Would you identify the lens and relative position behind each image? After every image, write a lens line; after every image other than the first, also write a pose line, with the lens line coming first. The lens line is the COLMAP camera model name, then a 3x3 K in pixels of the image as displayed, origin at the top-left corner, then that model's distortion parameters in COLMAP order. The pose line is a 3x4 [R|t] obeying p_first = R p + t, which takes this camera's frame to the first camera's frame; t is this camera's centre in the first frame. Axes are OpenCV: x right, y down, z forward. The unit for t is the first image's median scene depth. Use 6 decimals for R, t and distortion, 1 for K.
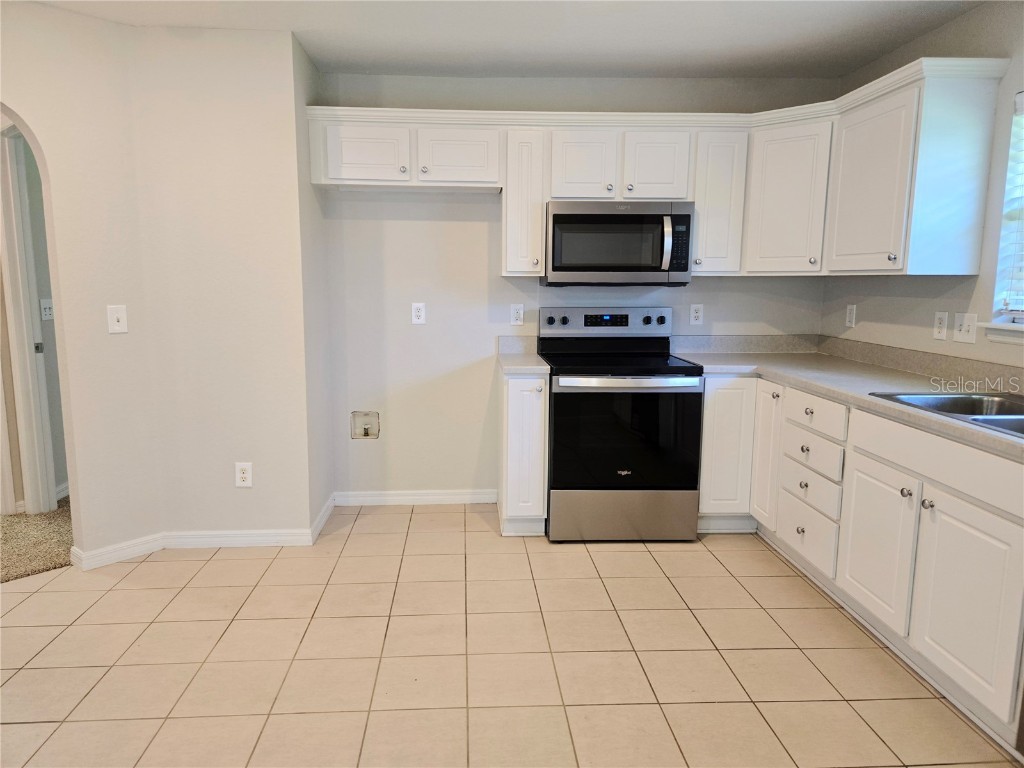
lens RADIAL K [[691.3, 0, 504.2], [0, 691.3, 379.2], [0, 0, 1]] dist [0.069612, -0.044635]
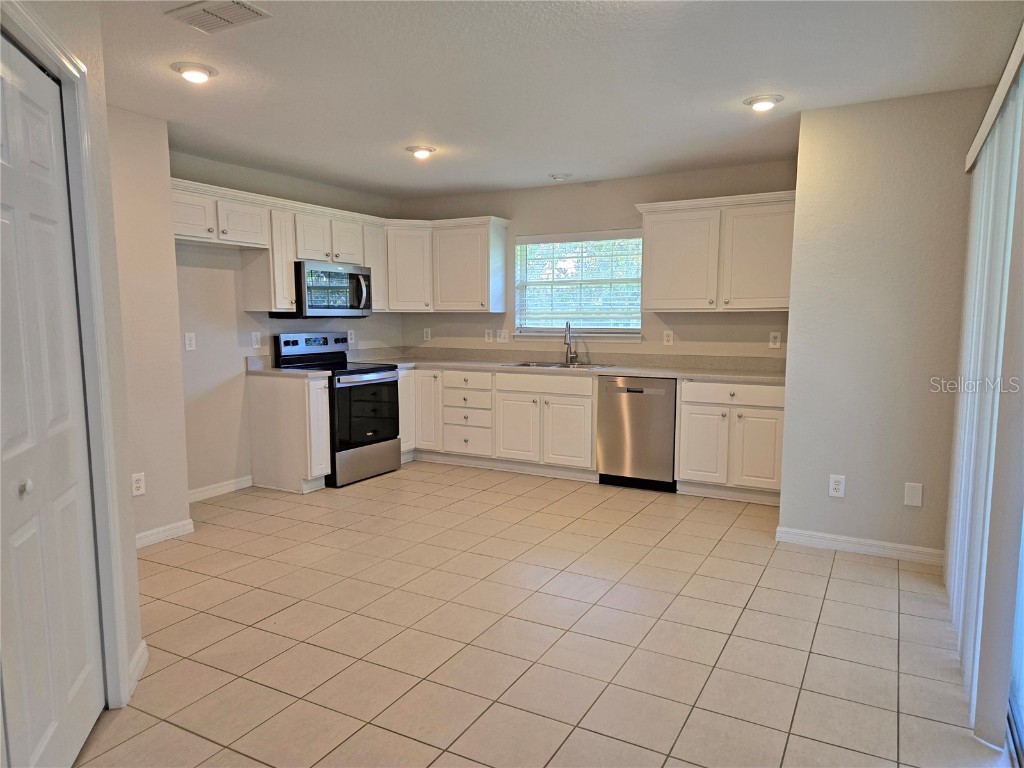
lens RADIAL K [[691.3, 0, 519.9], [0, 691.3, 393.2], [0, 0, 1]] dist [0.069612, -0.044635]
pose [[0.524580, -0.101134, 0.845333, -0.992518], [0.124366, 0.991371, 0.041429, 0.017830], [-0.842228, 0.083398, 0.532631, -0.157354]]
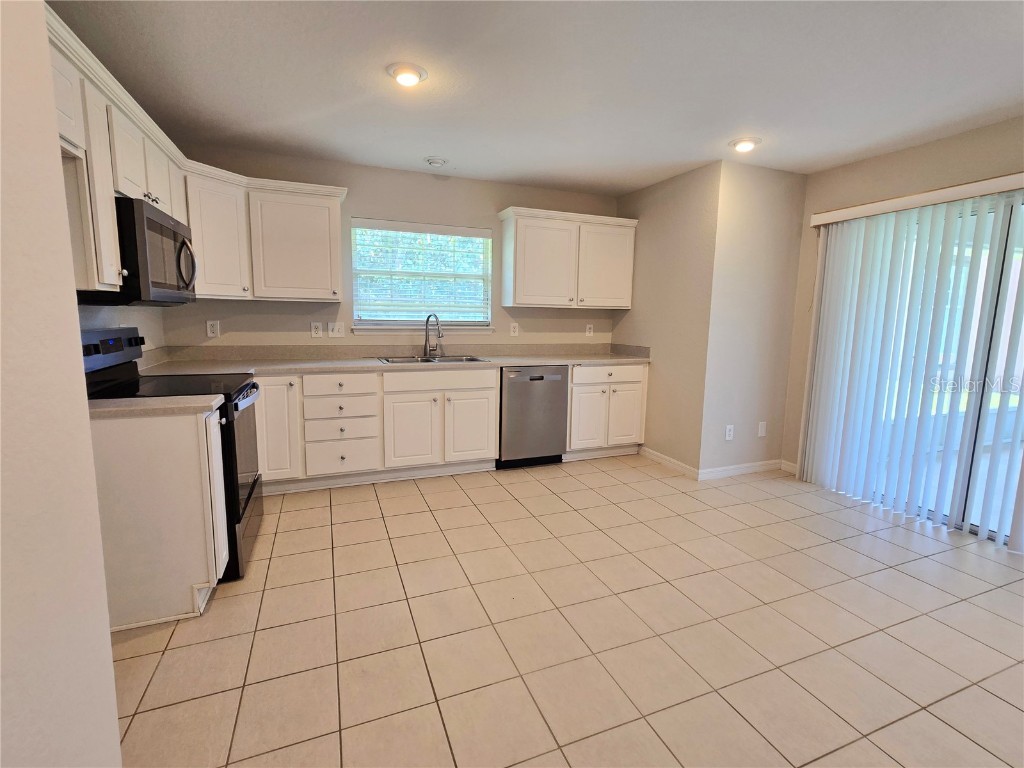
lens RADIAL K [[471.0, 0, 513.9], [0, 471.0, 375.2], [0, 0, 1]] dist [0.002574, 0.002268]
pose [[-0.320762, -0.132903, 0.937789, -0.620988], [0.117533, 0.976869, 0.178642, -0.106208], [-0.939839, 0.167523, -0.297722, 0.805160]]
